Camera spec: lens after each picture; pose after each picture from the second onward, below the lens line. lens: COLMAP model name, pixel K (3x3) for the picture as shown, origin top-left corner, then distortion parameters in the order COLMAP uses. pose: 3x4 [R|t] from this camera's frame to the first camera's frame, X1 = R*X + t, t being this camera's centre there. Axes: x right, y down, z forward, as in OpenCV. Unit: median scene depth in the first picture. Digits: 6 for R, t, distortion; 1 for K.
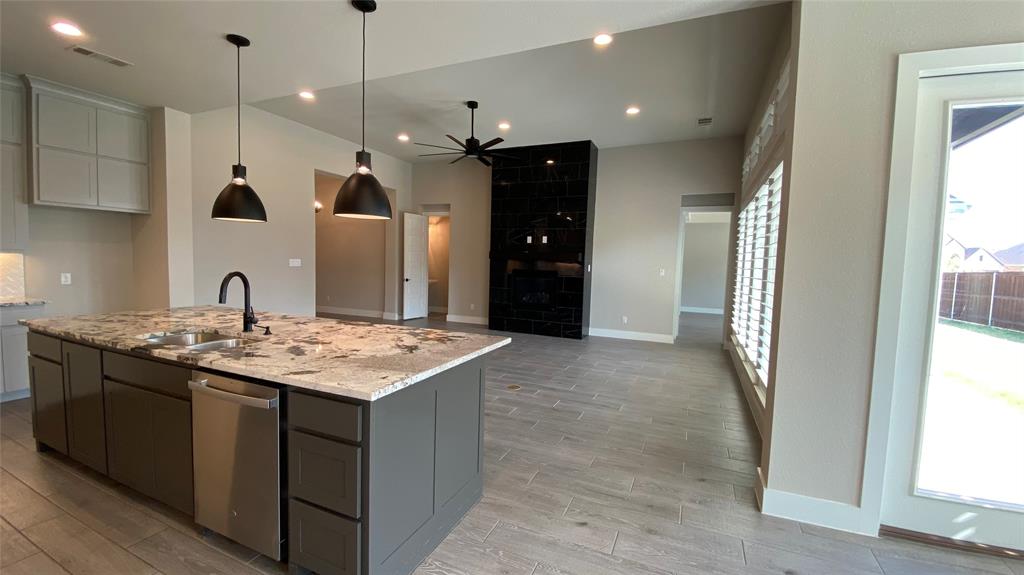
lens RADIAL K [[411.4, 0, 518.2], [0, 411.4, 288.6], [0, 0, 1]] dist [0.024164, -0.021485]
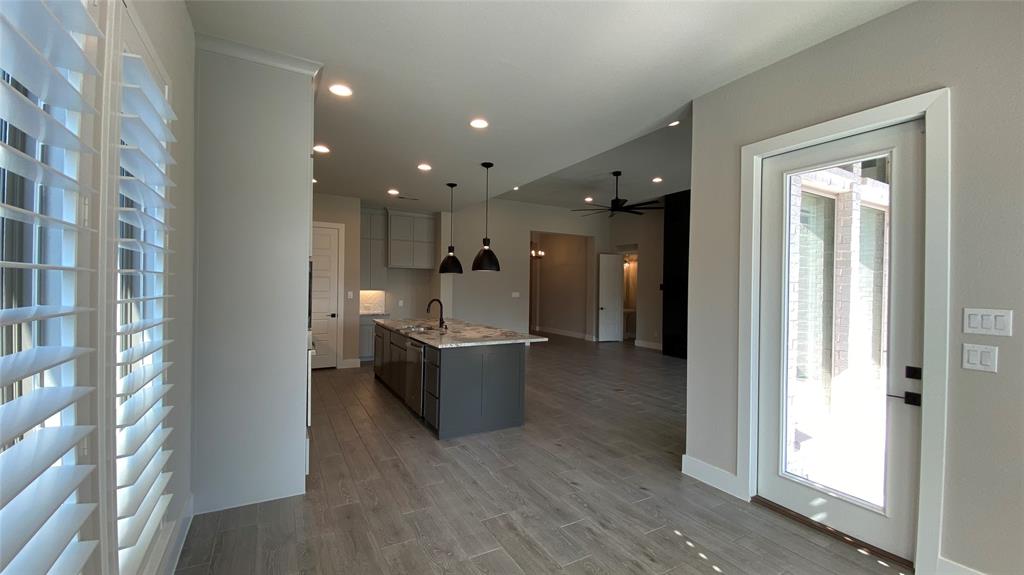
lens RADIAL K [[411.4, 0, 518.2], [0, 411.4, 288.6], [0, 0, 1]] dist [0.024164, -0.021485]
pose [[0.808019, -0.011699, -0.589040, 0.549841], [-0.033593, 0.997261, -0.065889, 0.018175], [0.588197, 0.073027, 0.805413, -0.285201]]
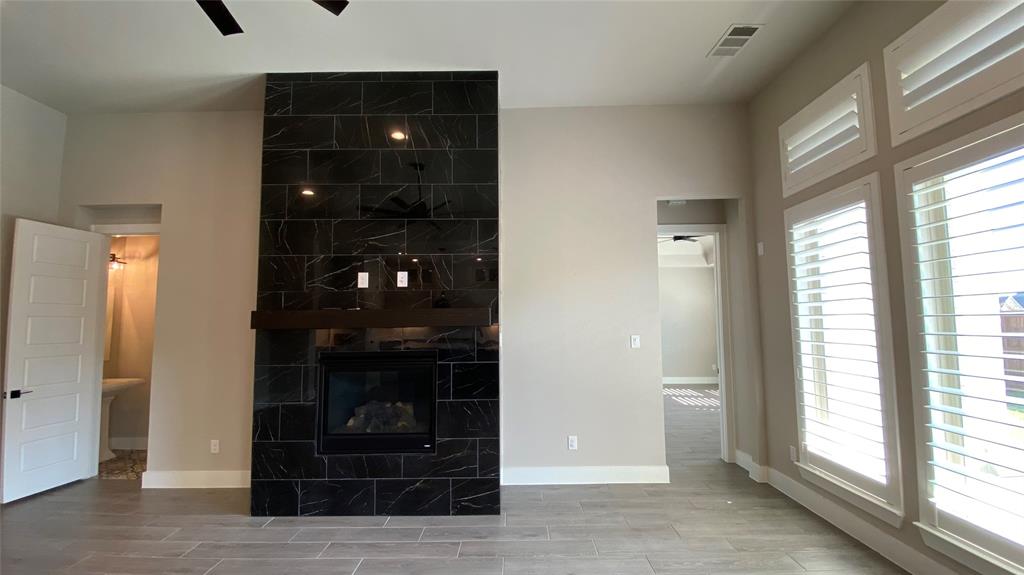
lens RADIAL K [[411.4, 0, 518.2], [0, 411.4, 288.6], [0, 0, 1]] dist [0.024164, -0.021485]
pose [[0.916548, -0.007863, 0.399848, 0.007577], [0.063157, 0.990107, -0.125299, -0.091206], [-0.394907, 0.140095, 0.907977, 1.051258]]
